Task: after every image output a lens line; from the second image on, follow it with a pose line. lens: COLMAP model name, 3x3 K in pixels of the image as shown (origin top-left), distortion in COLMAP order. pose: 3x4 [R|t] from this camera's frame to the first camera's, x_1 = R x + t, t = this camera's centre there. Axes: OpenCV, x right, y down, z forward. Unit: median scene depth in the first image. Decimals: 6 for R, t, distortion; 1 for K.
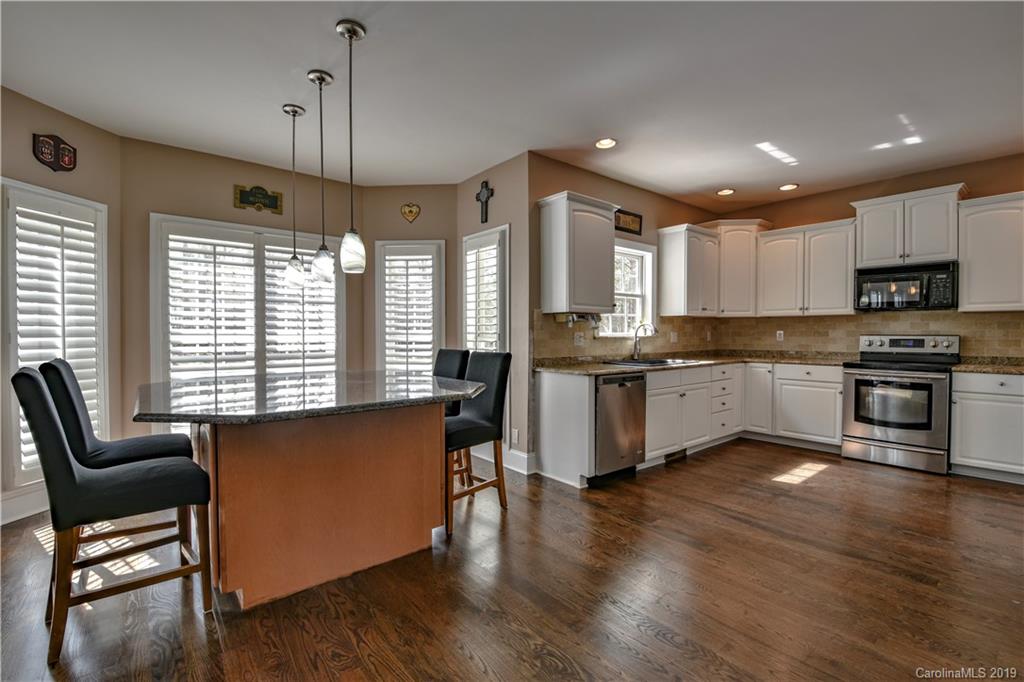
lens RADIAL K [[449.9, 0, 516.9], [0, 449.9, 340.4], [0, 0, 1]] dist [0.005614, -0.015167]
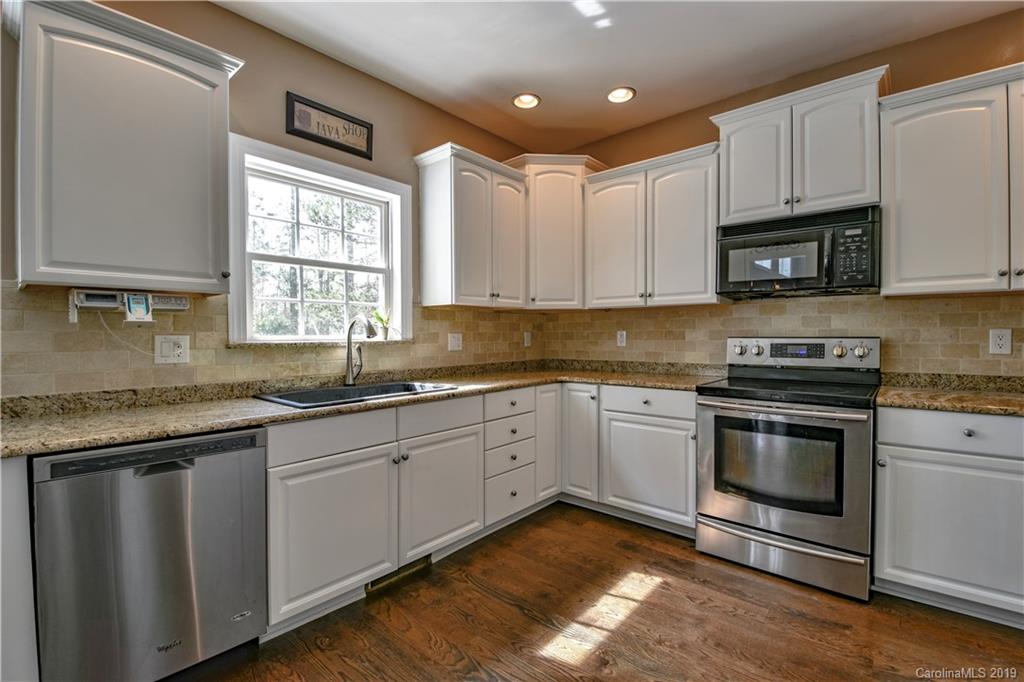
lens RADIAL K [[449.9, 0, 515.0], [0, 449.9, 341.1], [0, 0, 1]] dist [0.005614, -0.015167]
pose [[0.986214, -0.006577, 0.165344, 0.389879], [0.006855, 0.999976, -0.001108, -0.008251], [-0.165333, 0.002226, 0.986235, 0.457949]]
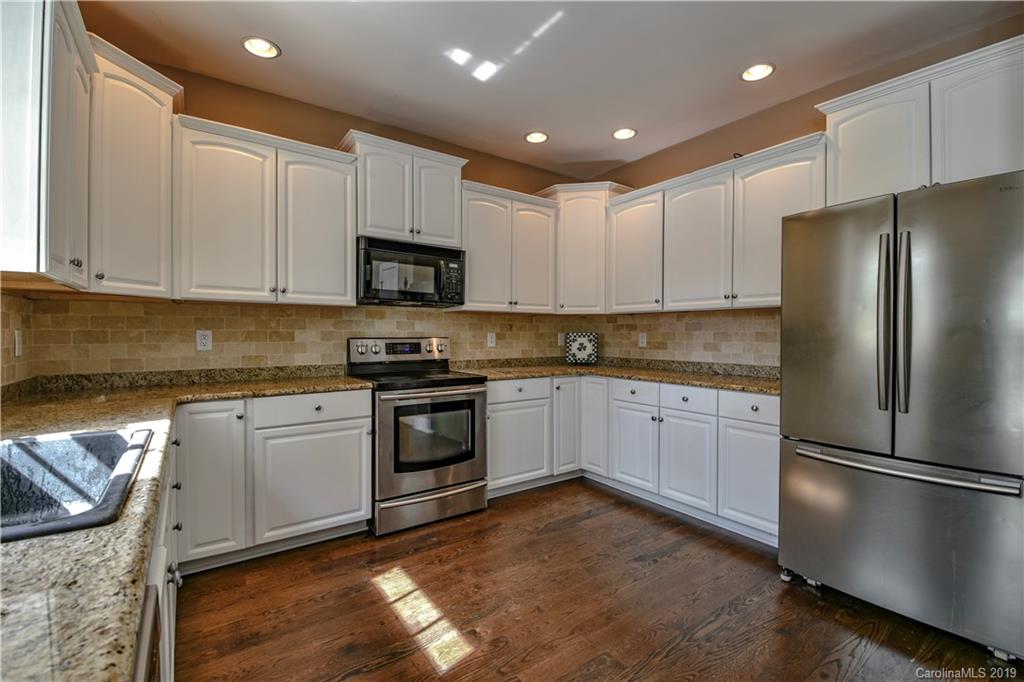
lens RADIAL K [[449.9, 0, 517.0], [0, 449.9, 341.5], [0, 0, 1]] dist [0.005614, -0.015167]
pose [[0.060375, -0.012858, 0.998093, 0.121975], [0.015688, 0.999806, 0.011931, -0.011352], [-0.998052, 0.014937, 0.060565, 0.743054]]
